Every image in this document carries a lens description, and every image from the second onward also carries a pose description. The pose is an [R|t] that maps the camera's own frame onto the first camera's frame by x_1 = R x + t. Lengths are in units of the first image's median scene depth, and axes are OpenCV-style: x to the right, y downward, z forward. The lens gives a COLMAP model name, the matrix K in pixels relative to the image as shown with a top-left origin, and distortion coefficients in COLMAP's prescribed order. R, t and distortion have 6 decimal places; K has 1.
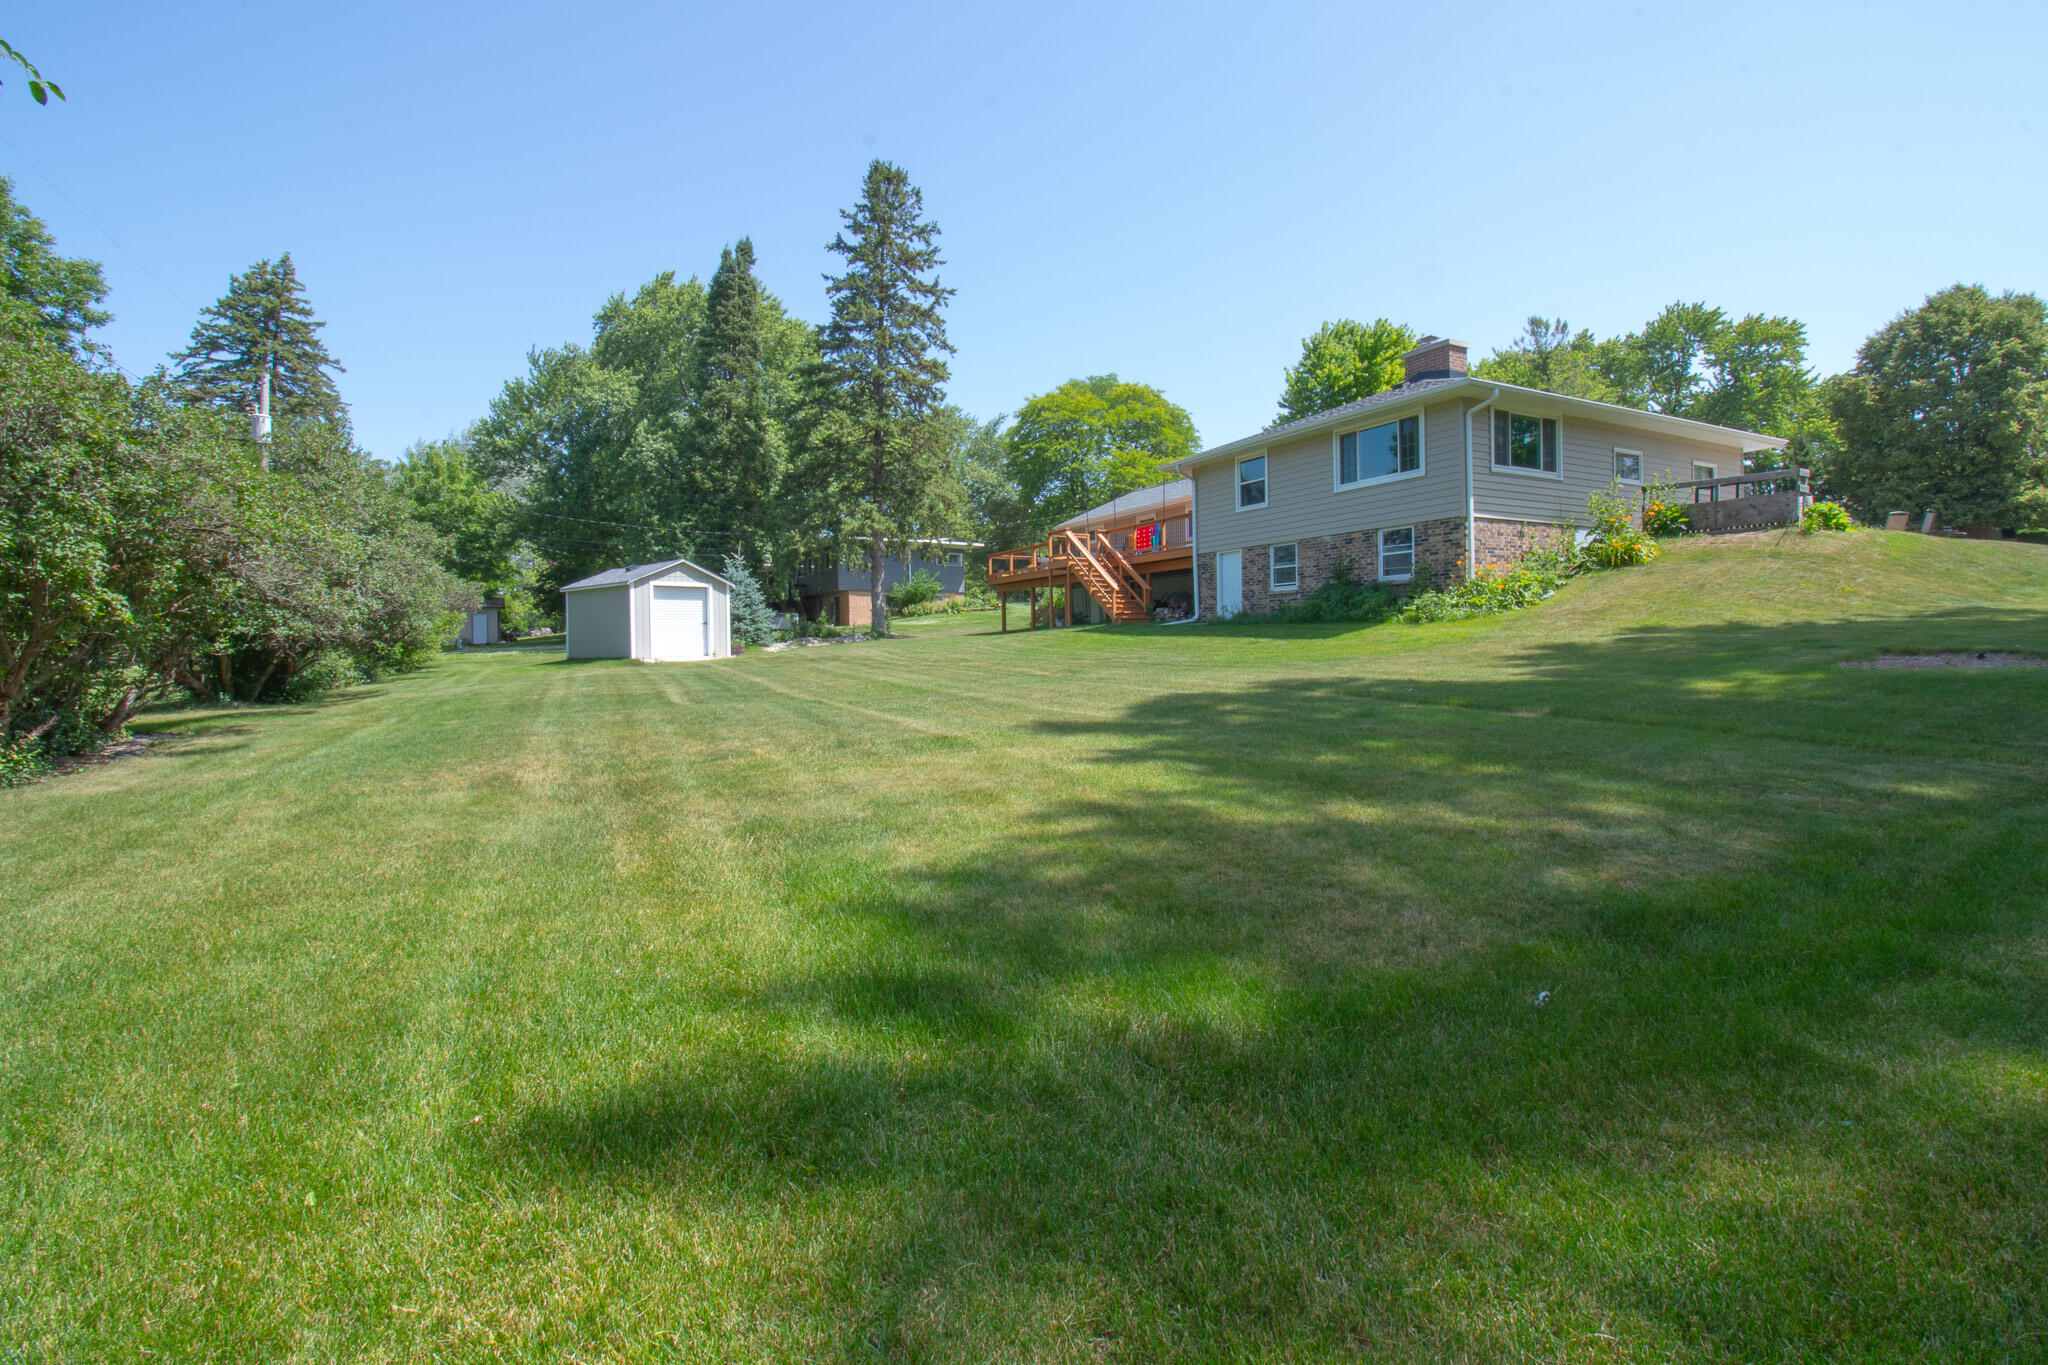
lens RADIAL K [[936.0, 0, 1025.6], [0, 936.0, 653.1], [0, 0, 1]] dist [0.001870, -0.012444]
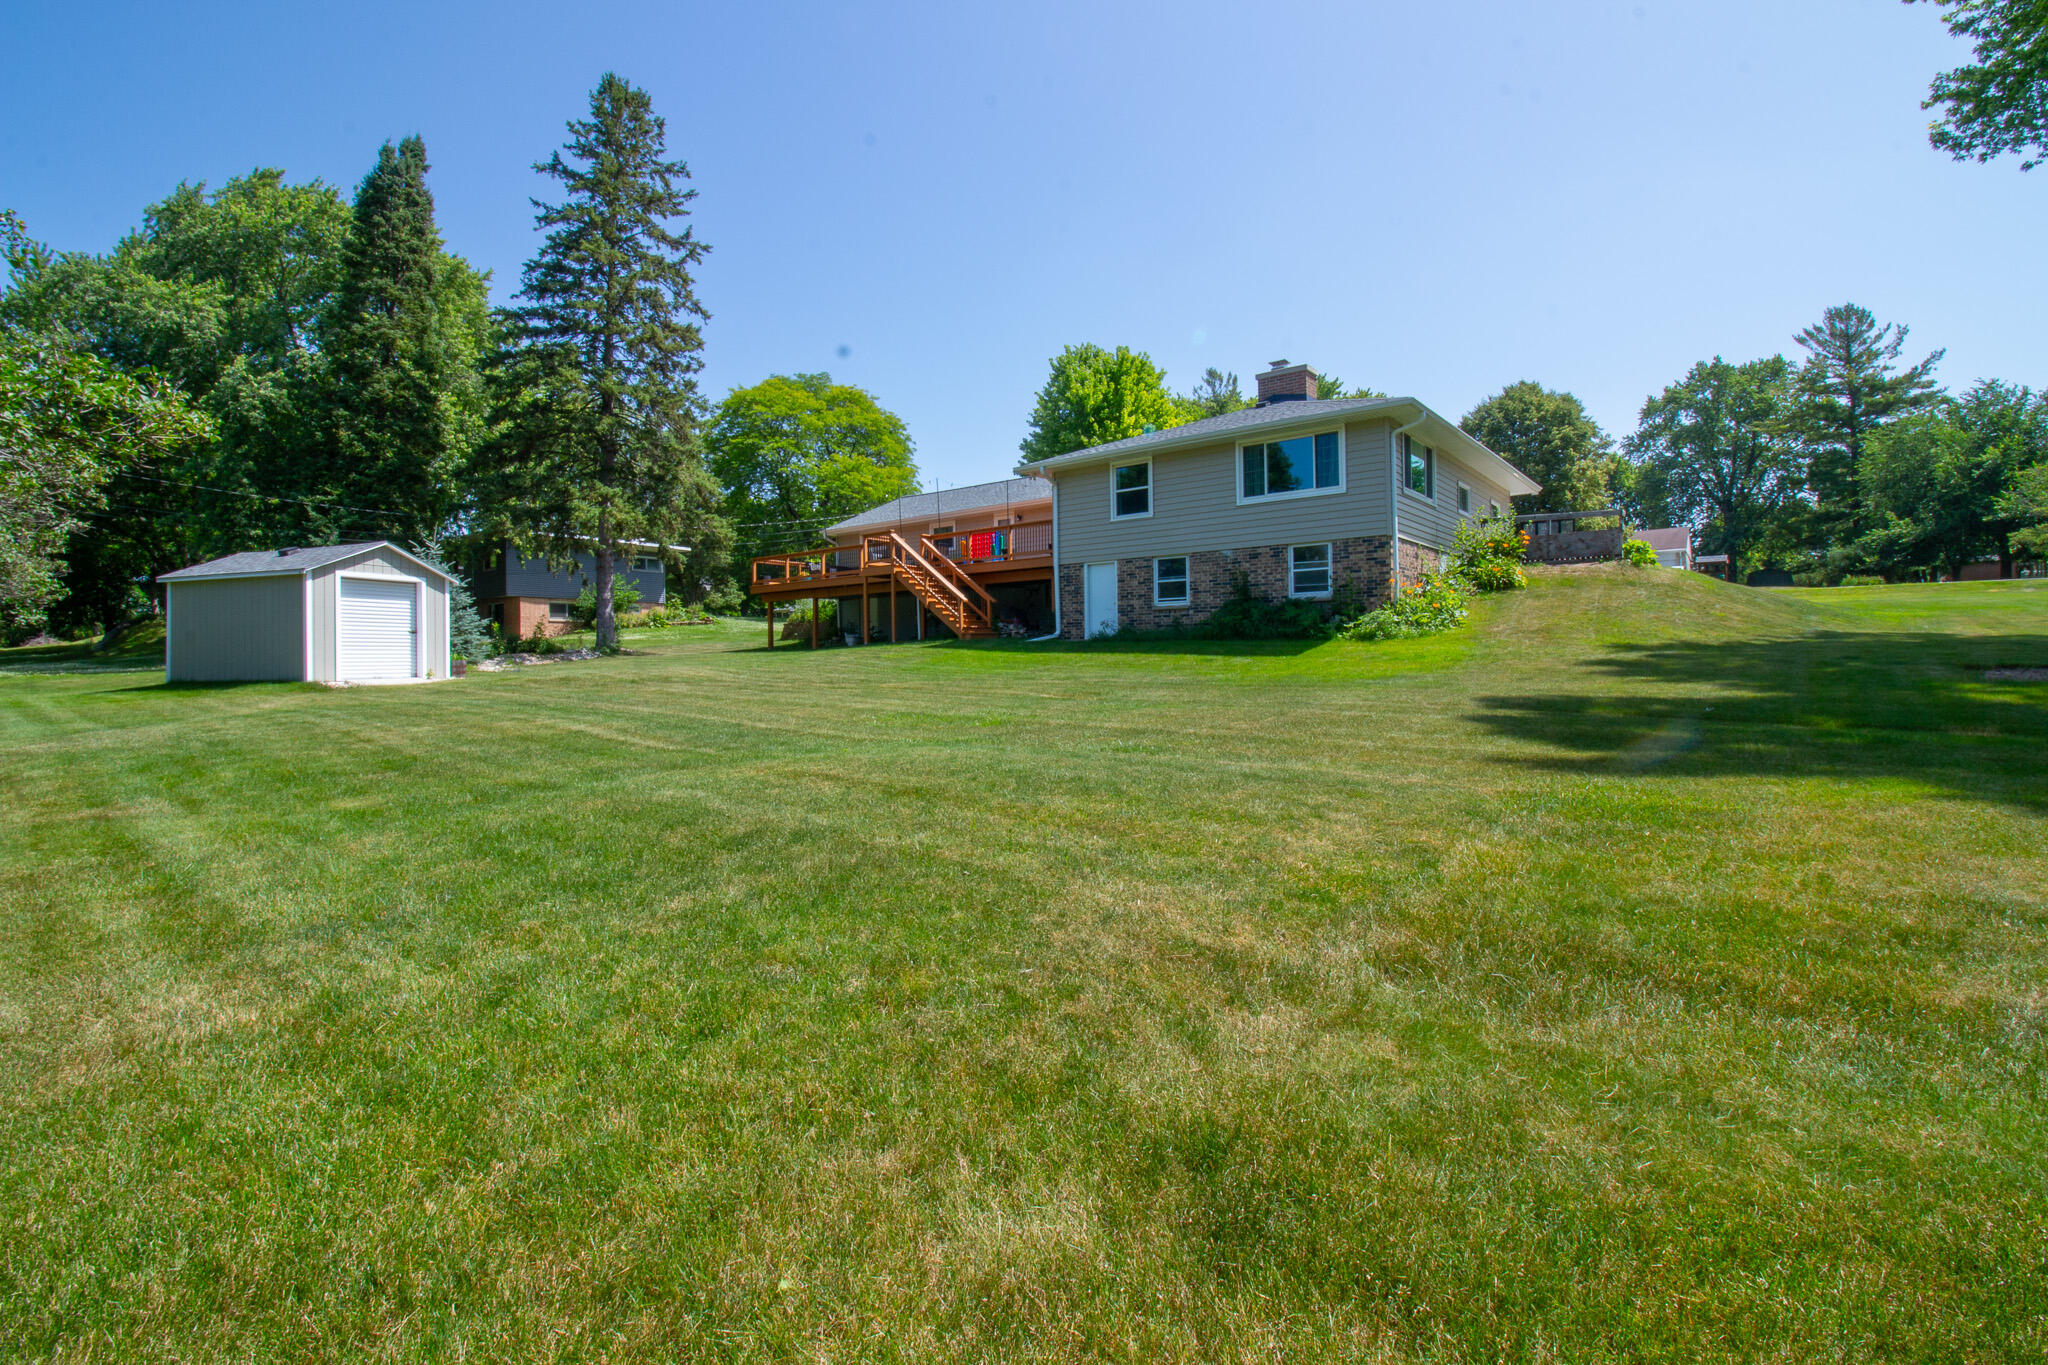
lens RADIAL K [[942.0, 0, 1024.6], [0, 942.0, 654.5], [0, 0, 1]] dist [-0.002850, -0.014170]
pose [[0.920974, 0.006389, 0.389572, -0.142208], [0.001945, 0.999778, -0.020995, 0.001193], [-0.389620, 0.020094, 0.920757, 0.110911]]
